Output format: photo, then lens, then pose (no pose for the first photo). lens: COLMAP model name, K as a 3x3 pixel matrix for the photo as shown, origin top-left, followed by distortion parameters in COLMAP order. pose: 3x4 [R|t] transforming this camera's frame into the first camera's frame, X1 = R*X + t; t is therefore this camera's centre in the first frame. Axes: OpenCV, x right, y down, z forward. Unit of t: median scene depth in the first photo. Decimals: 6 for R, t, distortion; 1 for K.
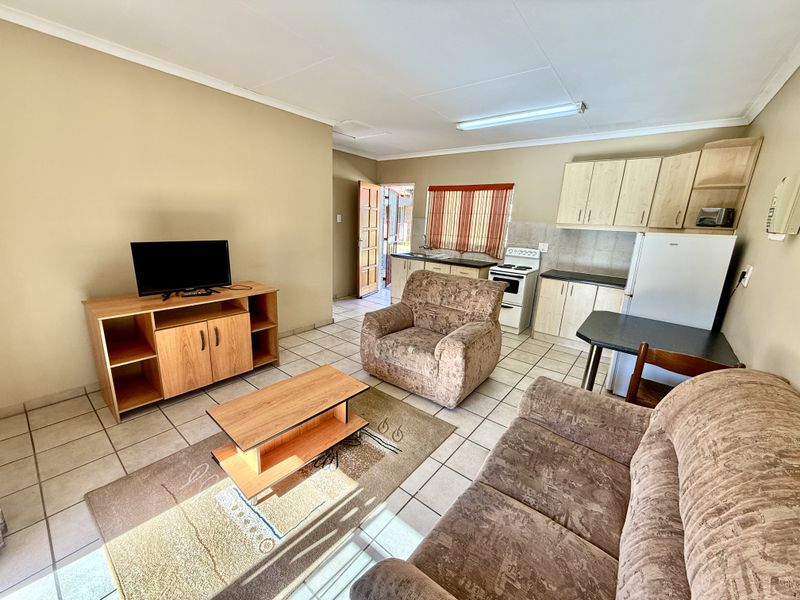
lens RADIAL K [[318.5, 0, 398.7], [0, 318.5, 299.4], [0, 0, 1]] dist [-0.000880, -0.000232]
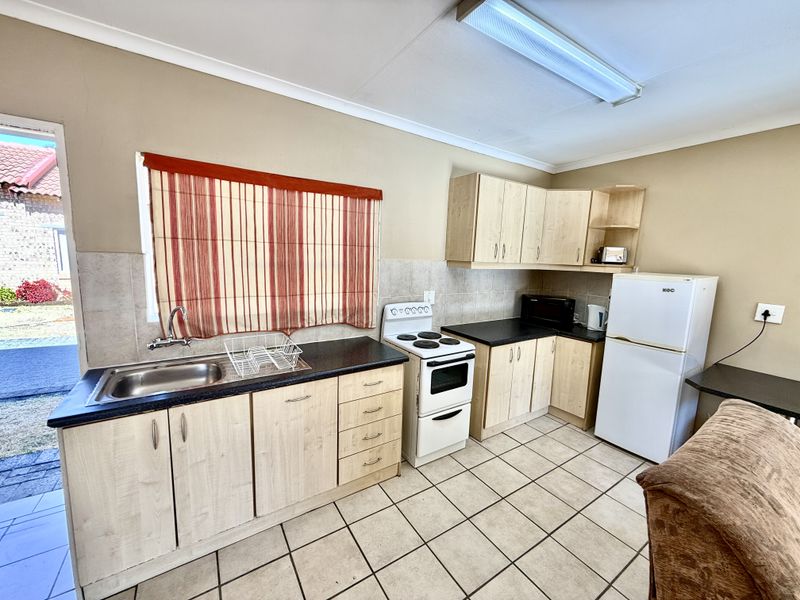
lens RADIAL K [[318.5, 0, 398.7], [0, 318.5, 299.4], [0, 0, 1]] dist [-0.000880, -0.000232]
pose [[0.316161, -0.161833, 0.934801, -0.155871], [0.213722, 0.972164, 0.096018, -0.214791], [-0.924319, 0.169431, 0.341947, 0.767634]]
